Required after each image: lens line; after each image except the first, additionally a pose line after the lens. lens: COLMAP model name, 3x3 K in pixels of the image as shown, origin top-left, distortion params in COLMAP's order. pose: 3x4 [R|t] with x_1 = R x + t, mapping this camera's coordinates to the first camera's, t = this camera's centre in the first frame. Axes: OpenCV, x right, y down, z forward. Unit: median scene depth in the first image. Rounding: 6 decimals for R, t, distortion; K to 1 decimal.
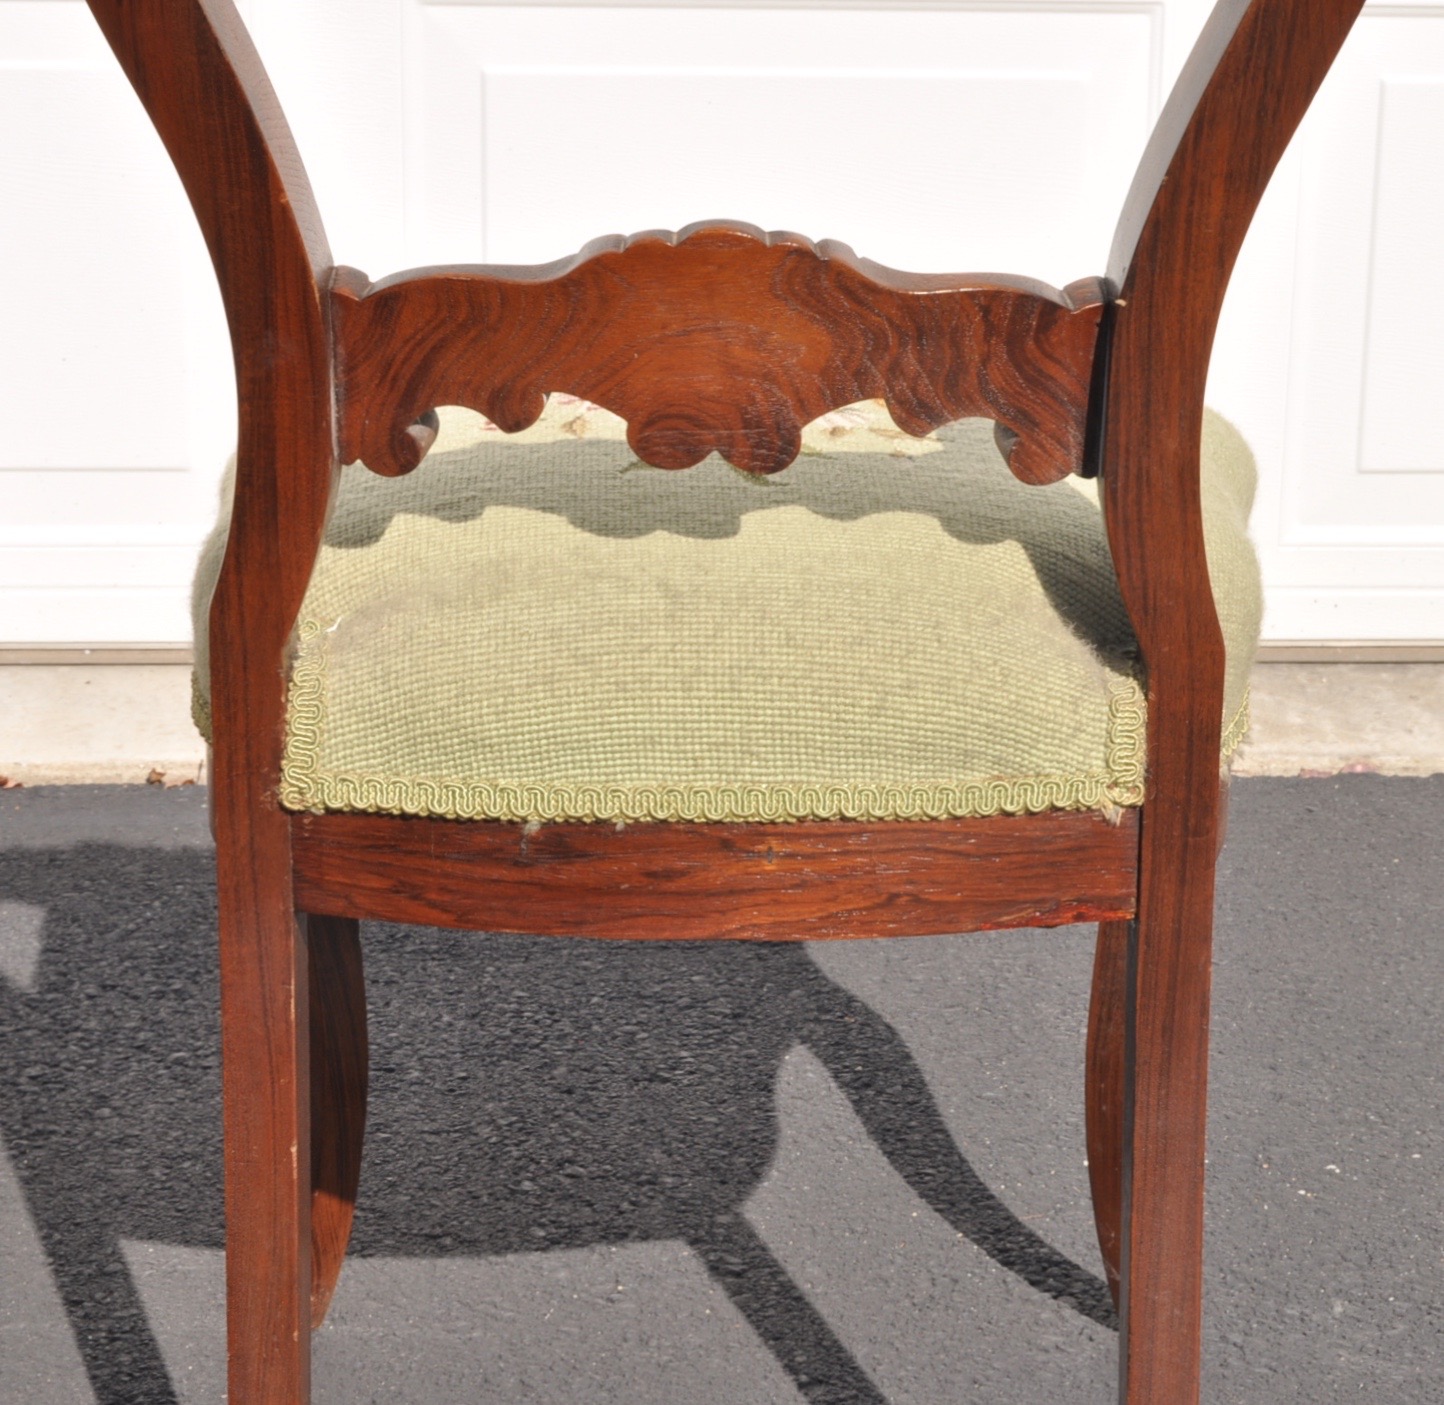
lens RADIAL K [[3813.4, 0, 839.4], [0, 3813.4, 698.7], [0, 0, 1]] dist [-0.011188, -0.039101]
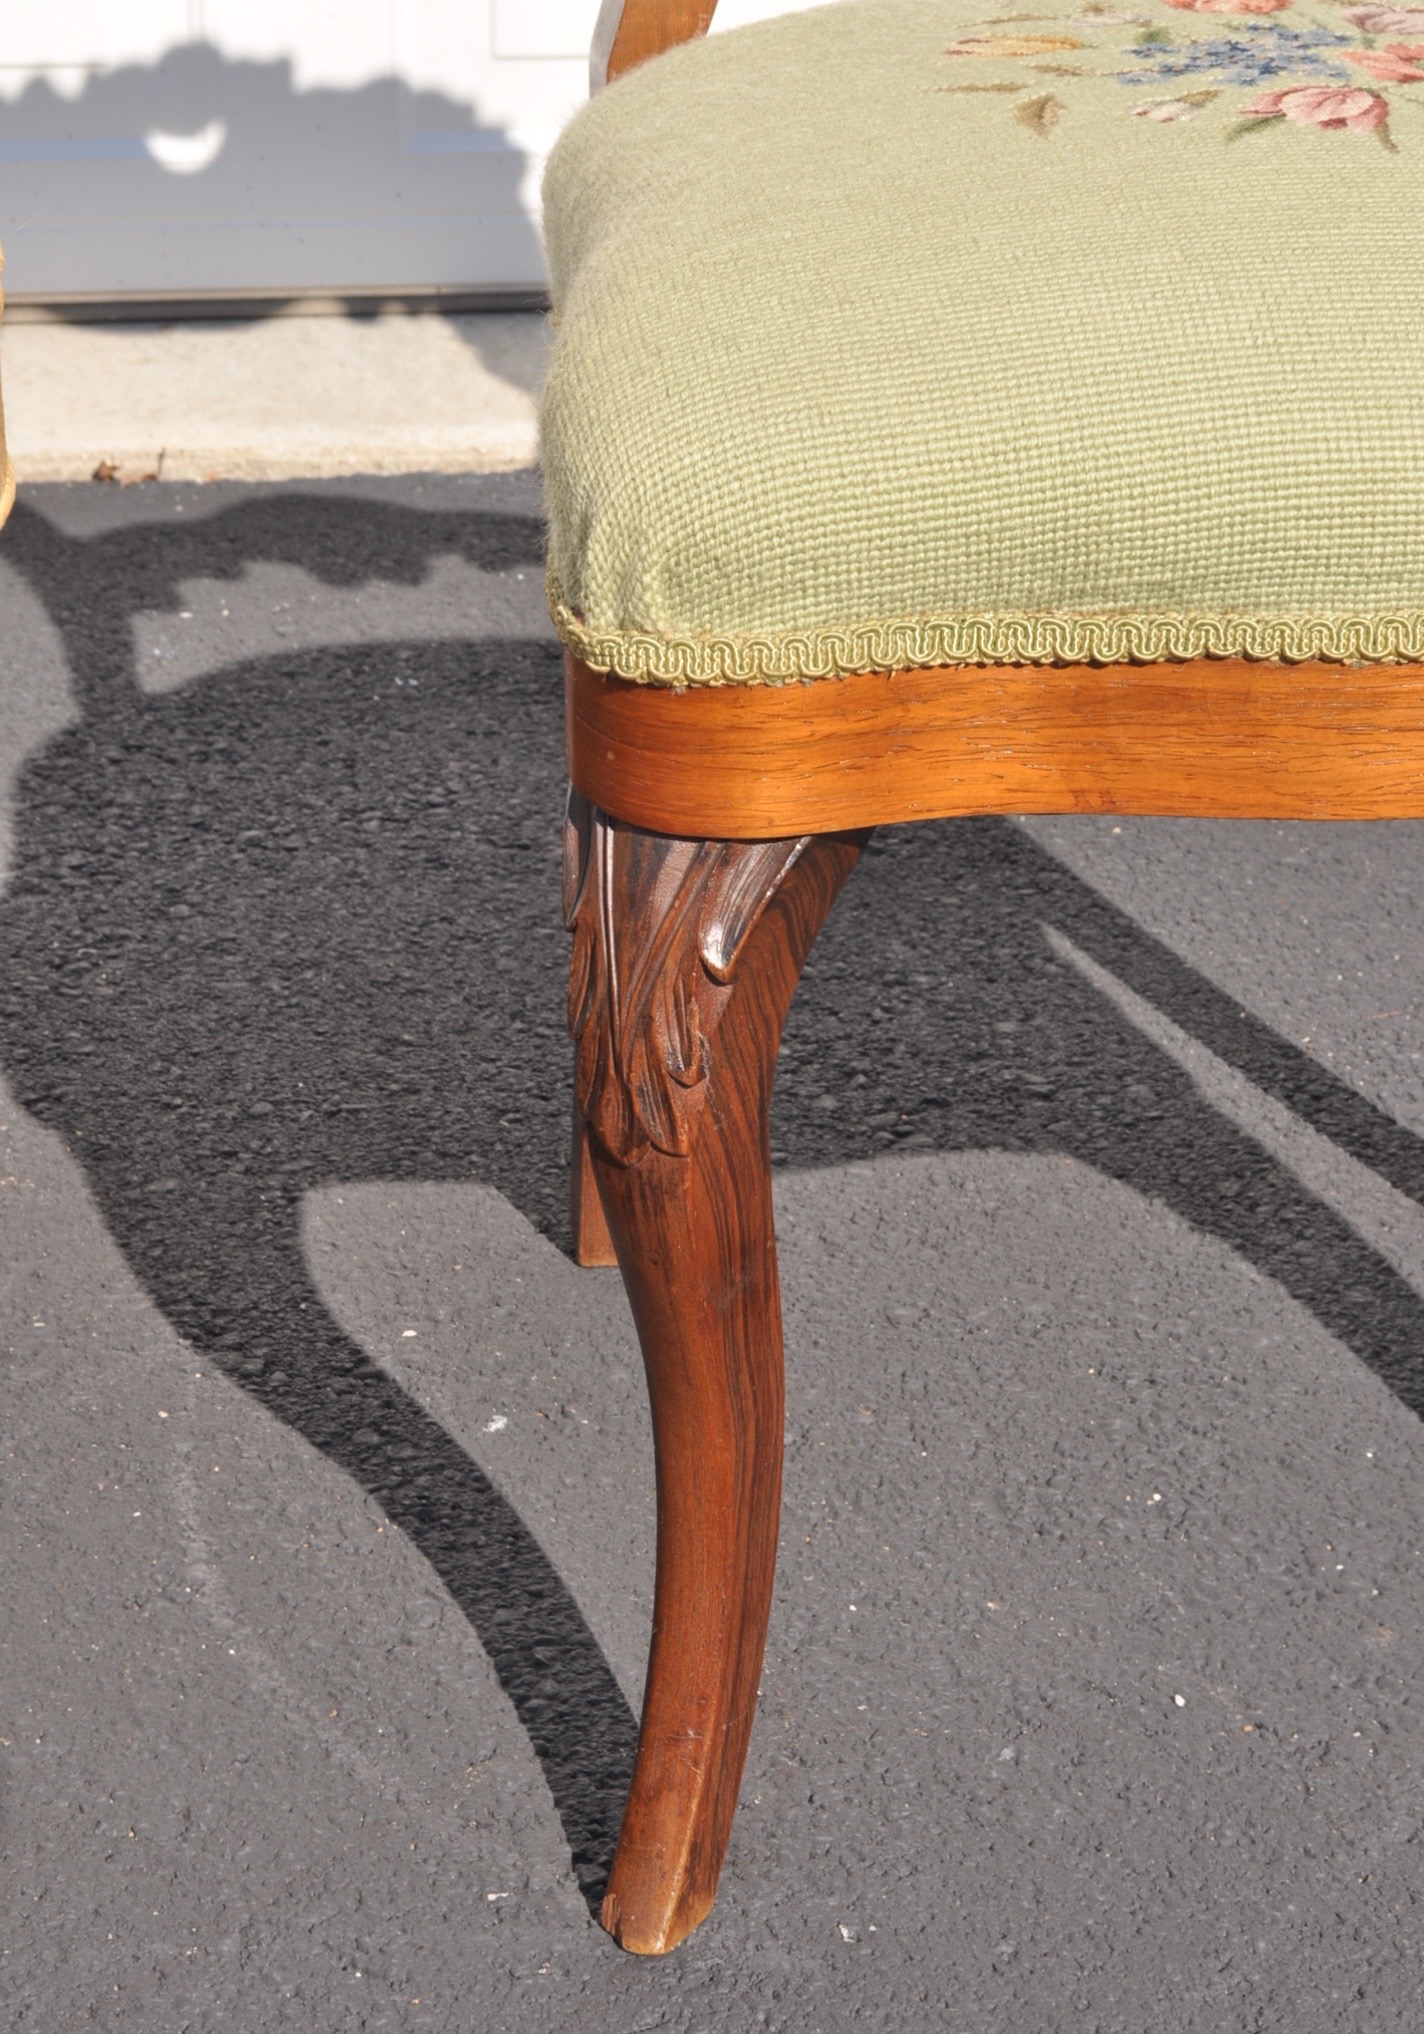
lens RADIAL K [[4866.0, 0, 679.1], [0, 4866.0, 1069.7], [0, 0, 1]] dist [-0.028737, 0.186255]
pose [[0.999009, -0.024968, 0.036850, -0.192317], [0.019052, 0.988047, 0.152971, -0.015654], [-0.040229, -0.152118, 0.987543, 0.000776]]
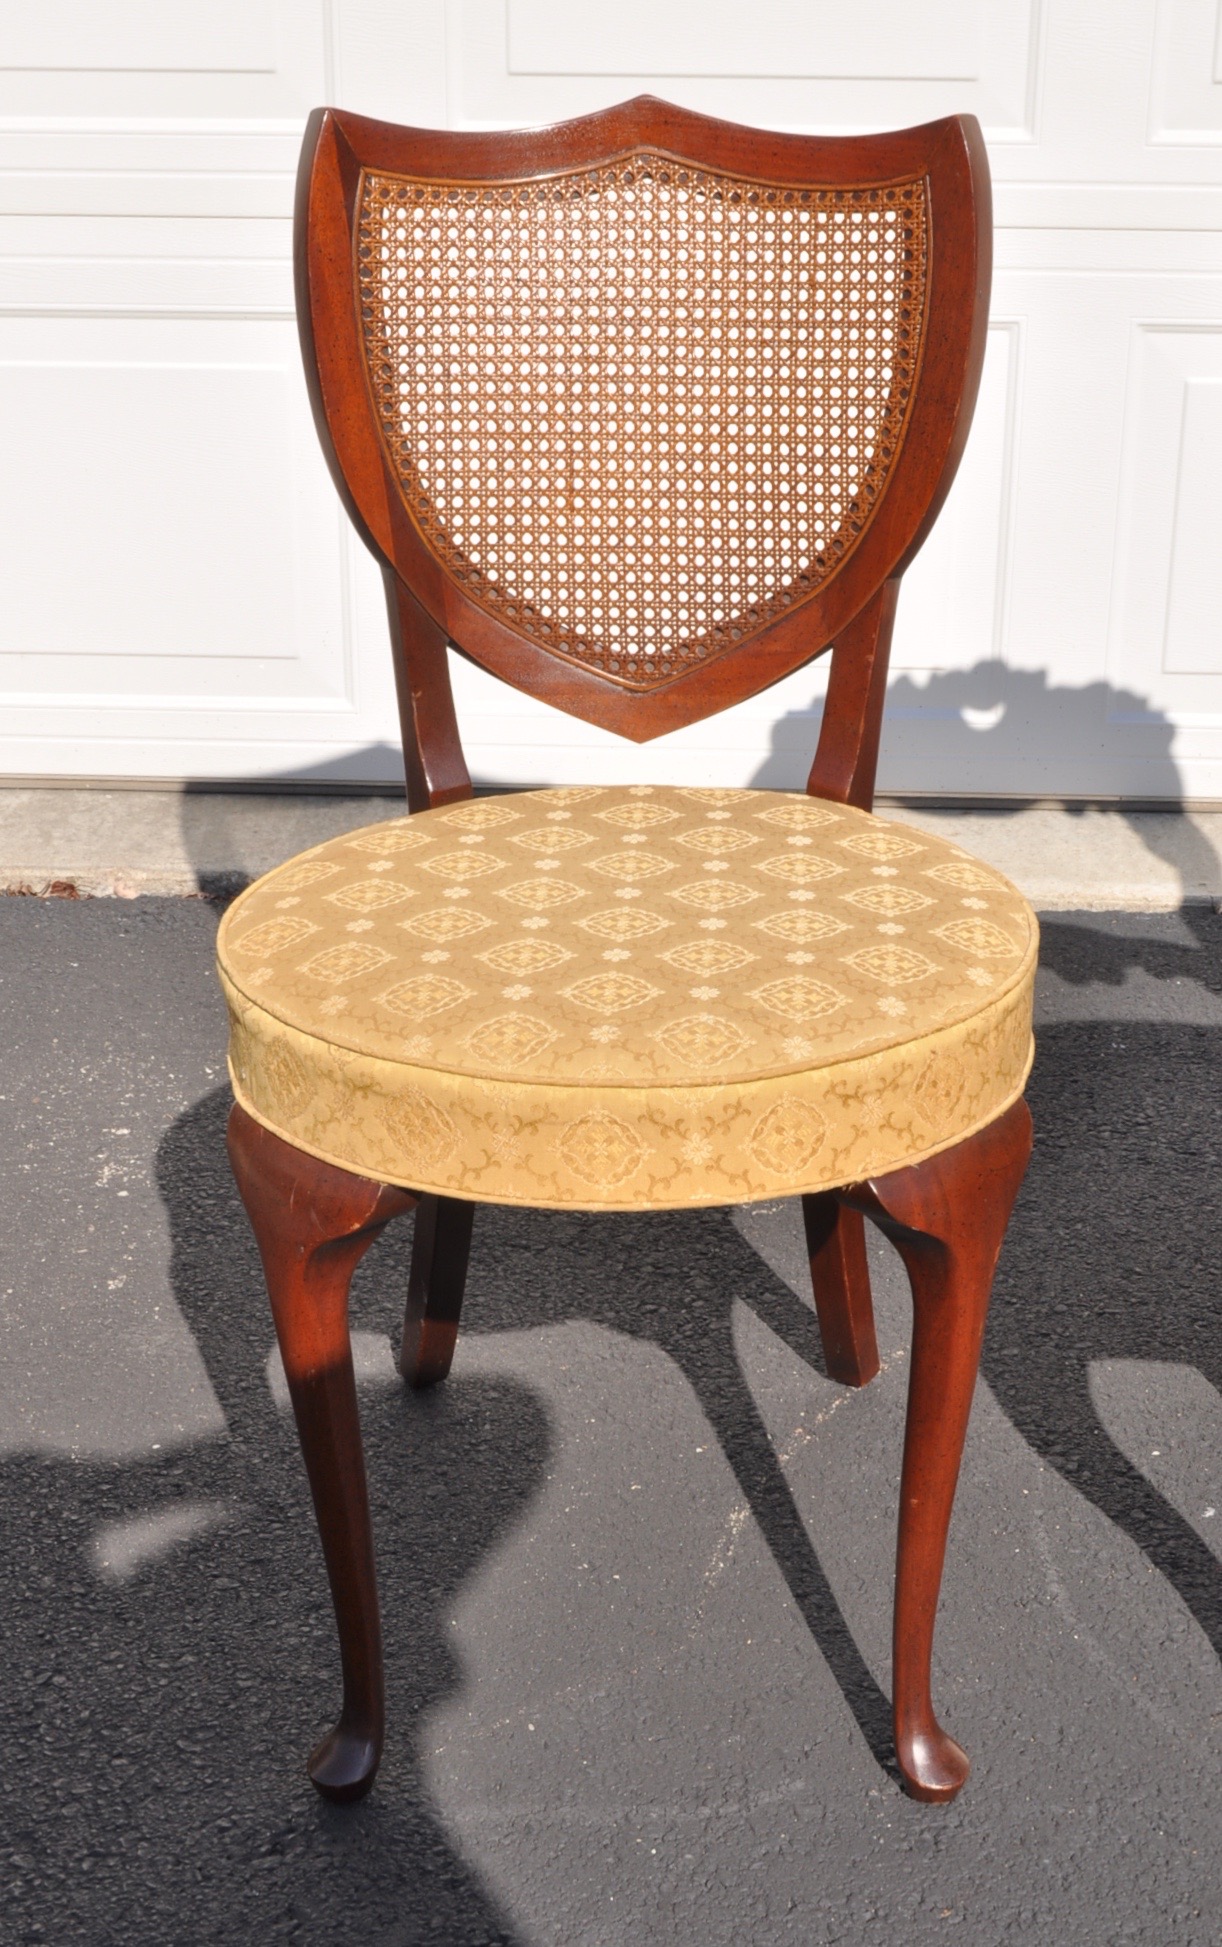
lens RADIAL K [[2959.3, 0, 626.4], [0, 2959.3, 990.6], [0, 0, 1]] dist [-0.003332, -0.091124]
pose [[0.992575, 0.034597, -0.116610, -0.310218], [-0.020946, 0.992991, 0.116319, -0.132258], [0.119817, -0.113013, 0.986343, -0.151242]]
